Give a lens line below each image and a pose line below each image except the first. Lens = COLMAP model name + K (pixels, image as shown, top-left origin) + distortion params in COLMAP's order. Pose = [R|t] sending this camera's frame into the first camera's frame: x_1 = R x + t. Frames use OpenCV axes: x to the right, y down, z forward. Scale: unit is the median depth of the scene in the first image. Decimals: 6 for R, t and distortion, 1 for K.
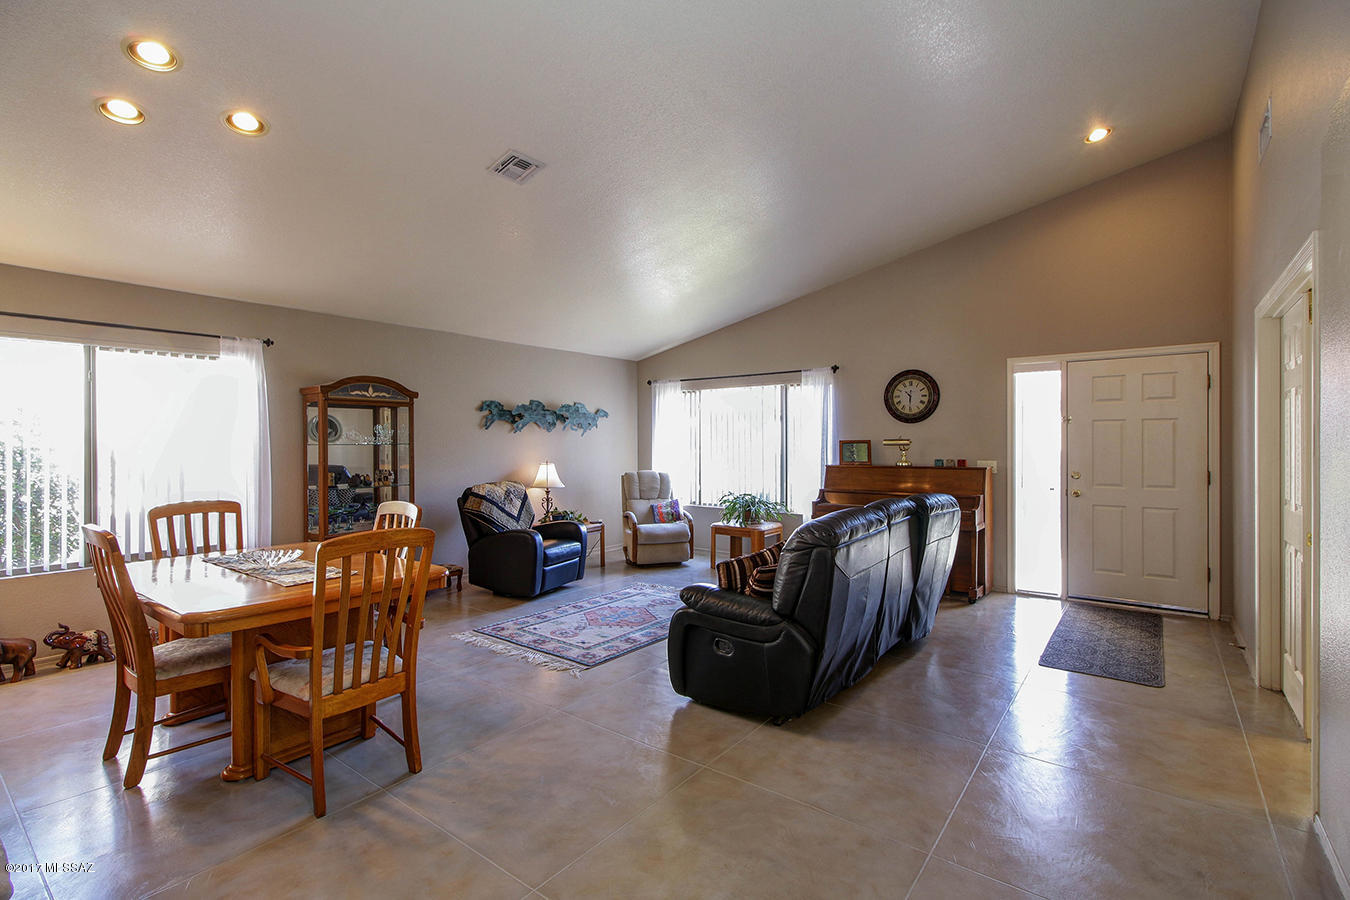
lens RADIAL K [[618.2, 0, 668.9], [0, 618.2, 444.4], [0, 0, 1]] dist [0.002471, 0.000103]
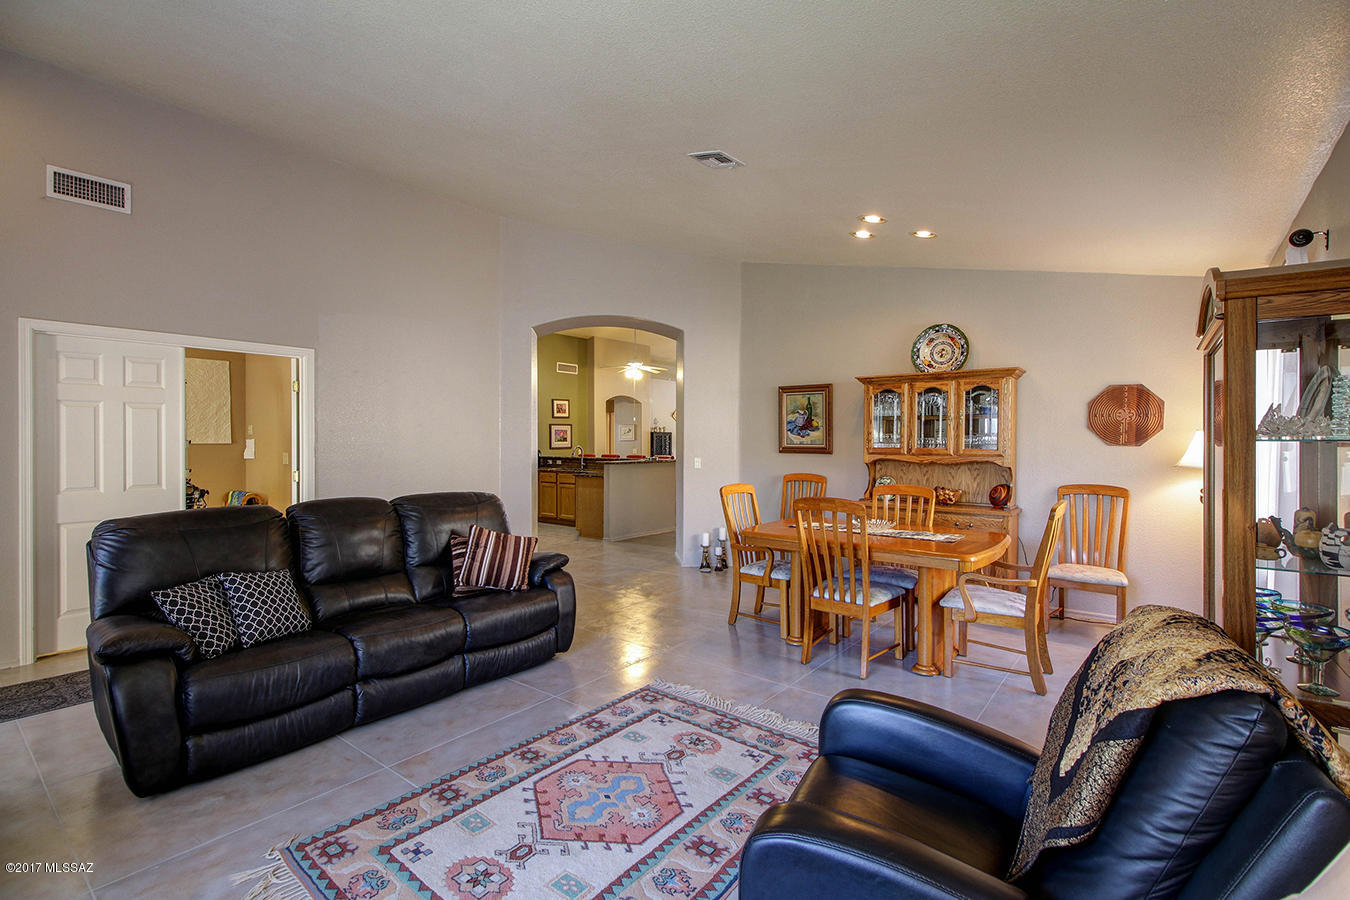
lens RADIAL K [[618.2, 0, 669.5], [0, 618.2, 450.8], [0, 0, 1]] dist [0.002471, 0.000103]
pose [[-0.999877, 0.006543, 0.014220, -0.140052], [0.006735, 0.999886, 0.013528, -0.000489], [-0.014129, 0.013622, -0.999807, 1.501435]]
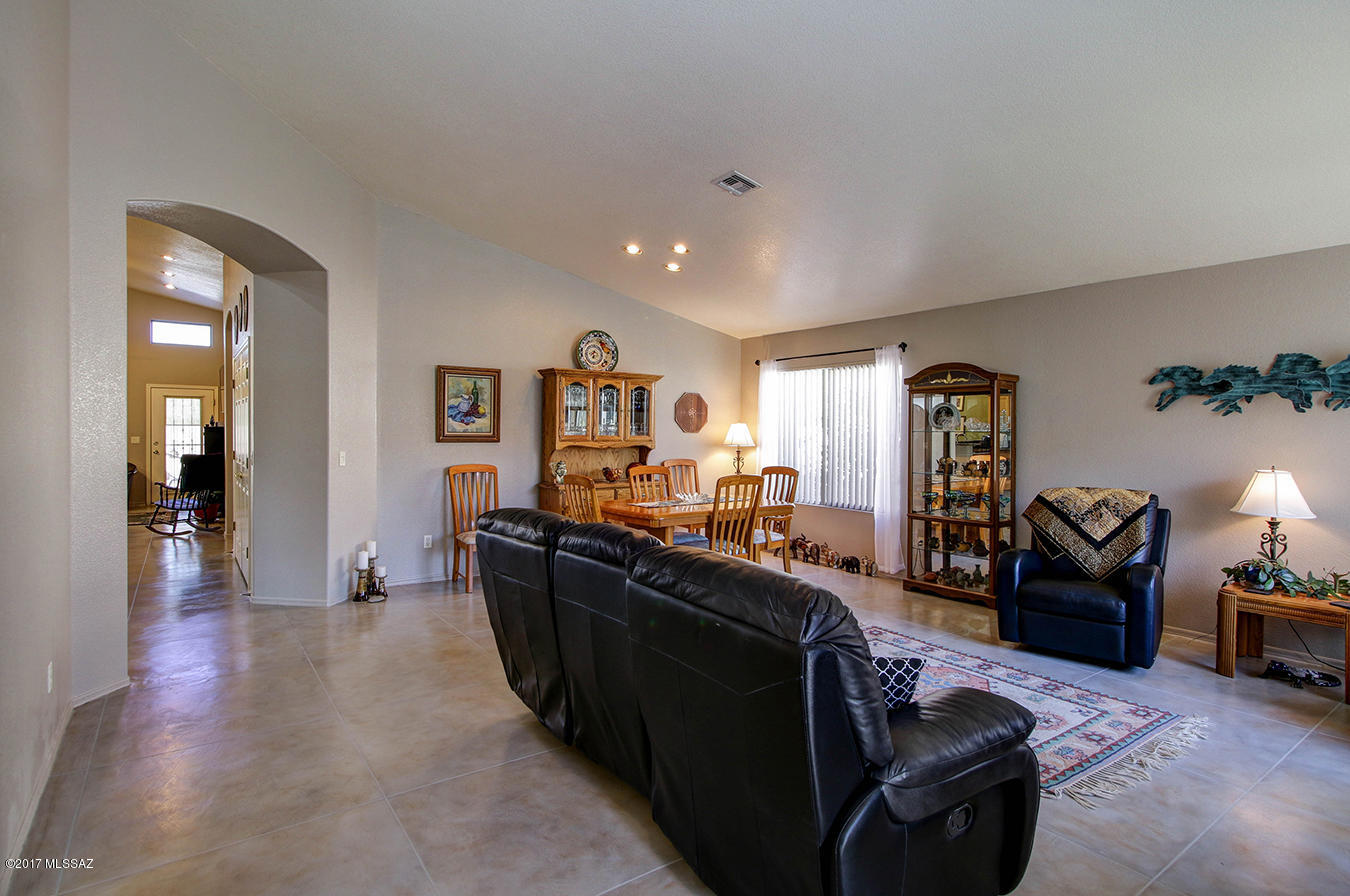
lens RADIAL K [[686.5, 0, 667.9], [0, 686.5, 438.1], [0, 0, 1]] dist [0.006506, 0.000318]
pose [[-0.282991, 0.019606, -0.958922, 0.748131], [-0.003119, 0.999767, 0.021362, -0.012762], [0.959117, 0.009036, -0.282864, 0.939081]]
